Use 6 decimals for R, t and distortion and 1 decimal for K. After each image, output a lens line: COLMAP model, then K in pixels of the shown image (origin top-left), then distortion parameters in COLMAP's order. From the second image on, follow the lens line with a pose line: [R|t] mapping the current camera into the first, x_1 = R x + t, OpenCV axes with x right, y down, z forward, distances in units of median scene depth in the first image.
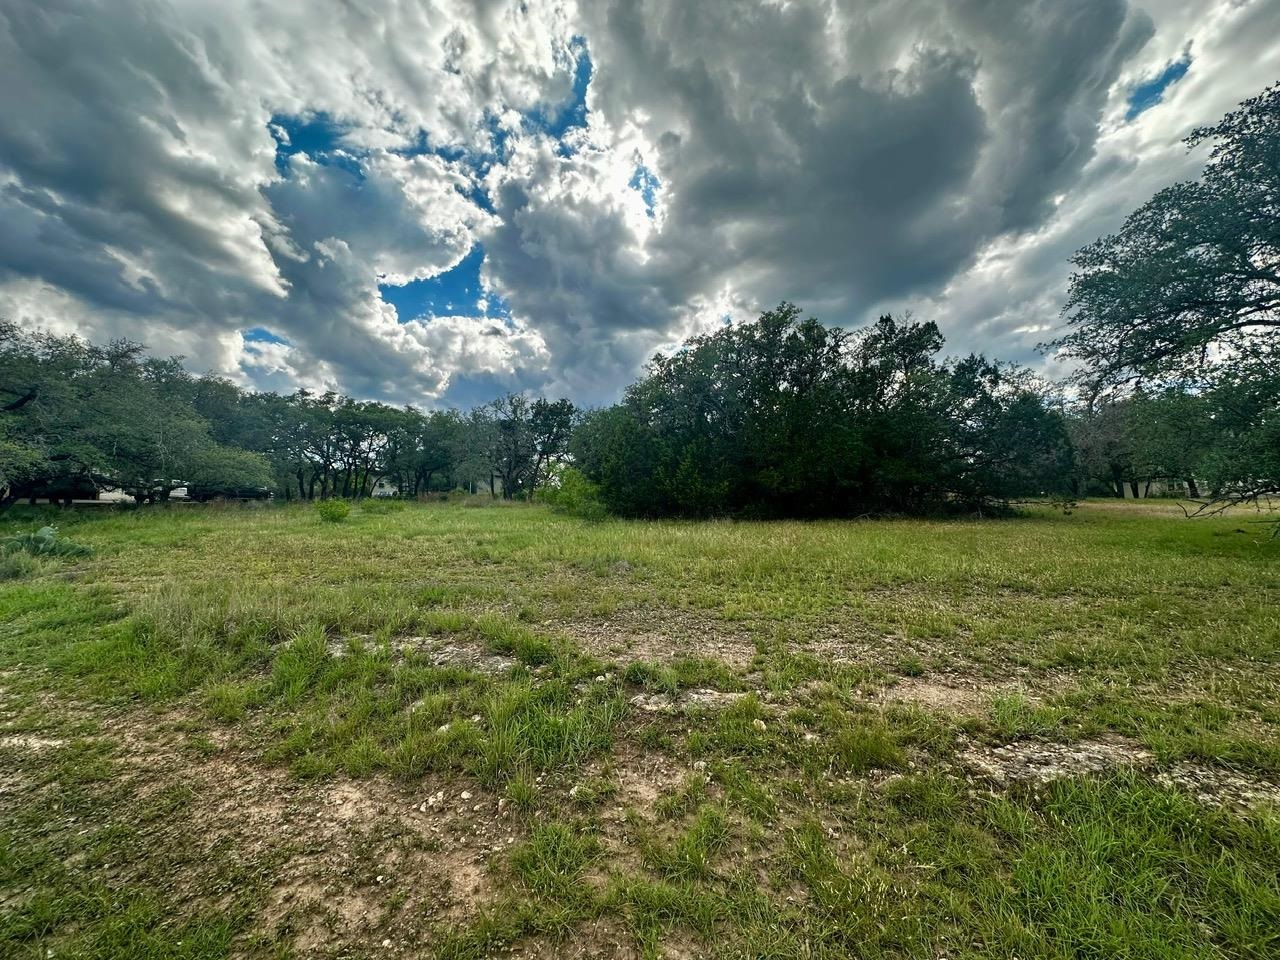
lens RADIAL K [[519.5, 0, 642.4], [0, 519.5, 489.3], [0, 0, 1]] dist [0.000560, 0.017731]
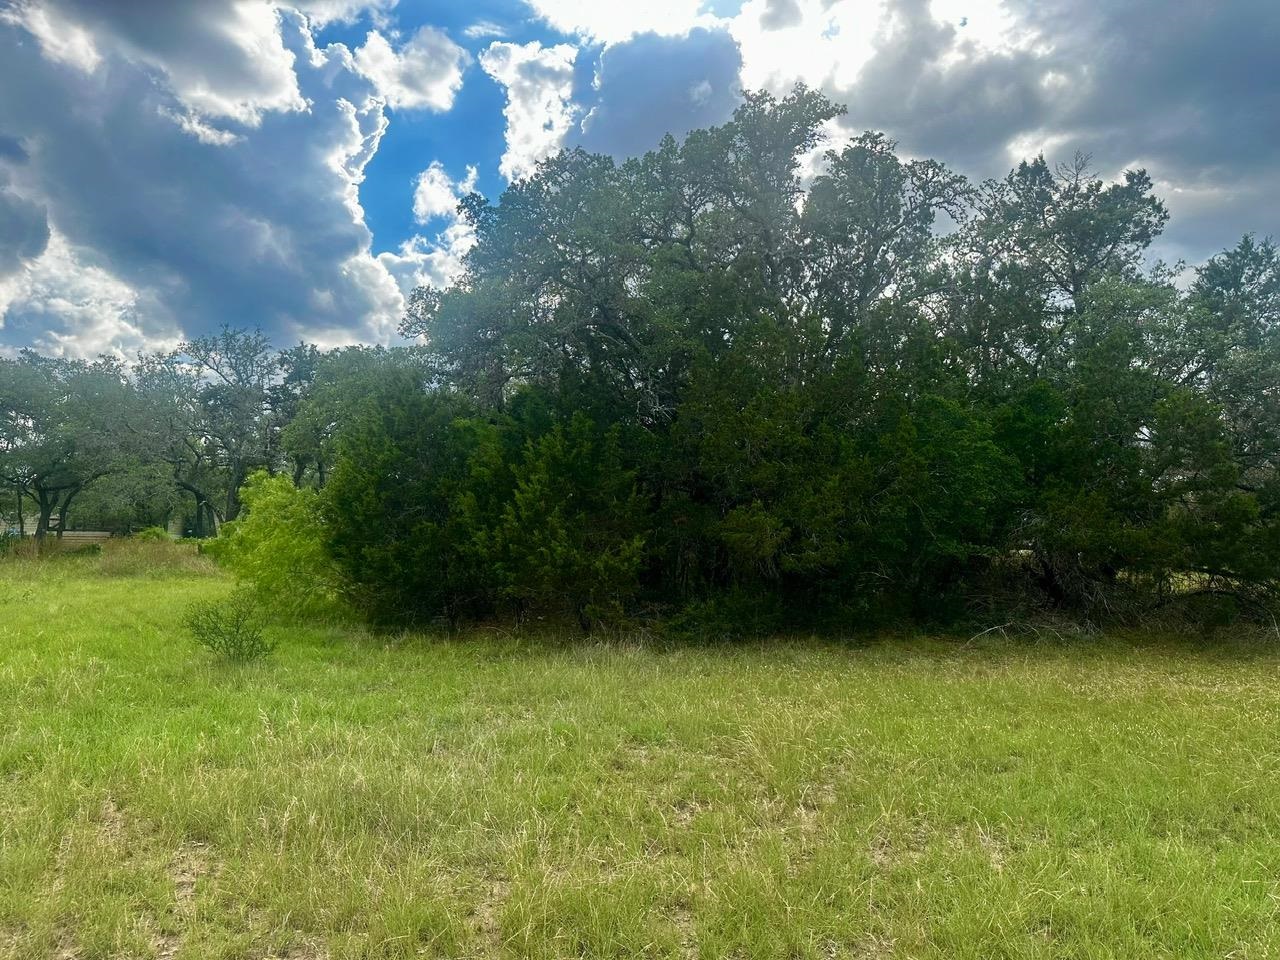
lens RADIAL K [[912.6, 0, 621.8], [0, 912.6, 495.8], [0, 0, 1]] dist [0.049644, -0.004548]
pose [[0.997445, 0.022691, 0.067741, 0.089610], [-0.020125, 0.999063, -0.038318, -0.016611], [-0.068547, 0.036857, 0.996967, 0.298632]]
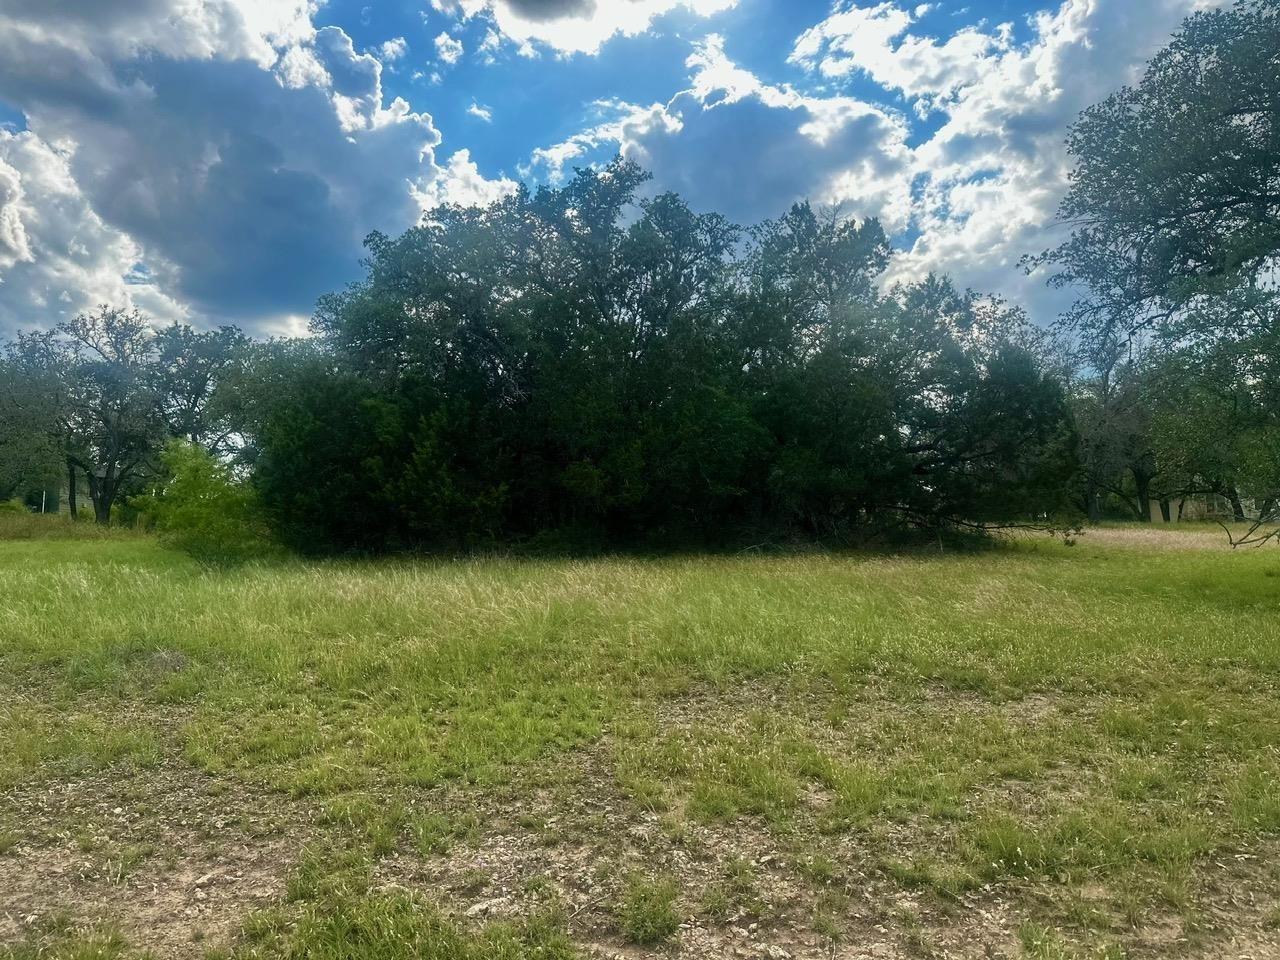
lens RADIAL K [[912.6, 0, 621.8], [0, 912.6, 495.8], [0, 0, 1]] dist [0.049644, -0.004548]
pose [[0.975801, 0.009353, 0.218459, 0.064447], [-0.006421, 0.999880, -0.014127, 0.007337], [-0.218565, 0.012382, 0.975744, 0.062539]]
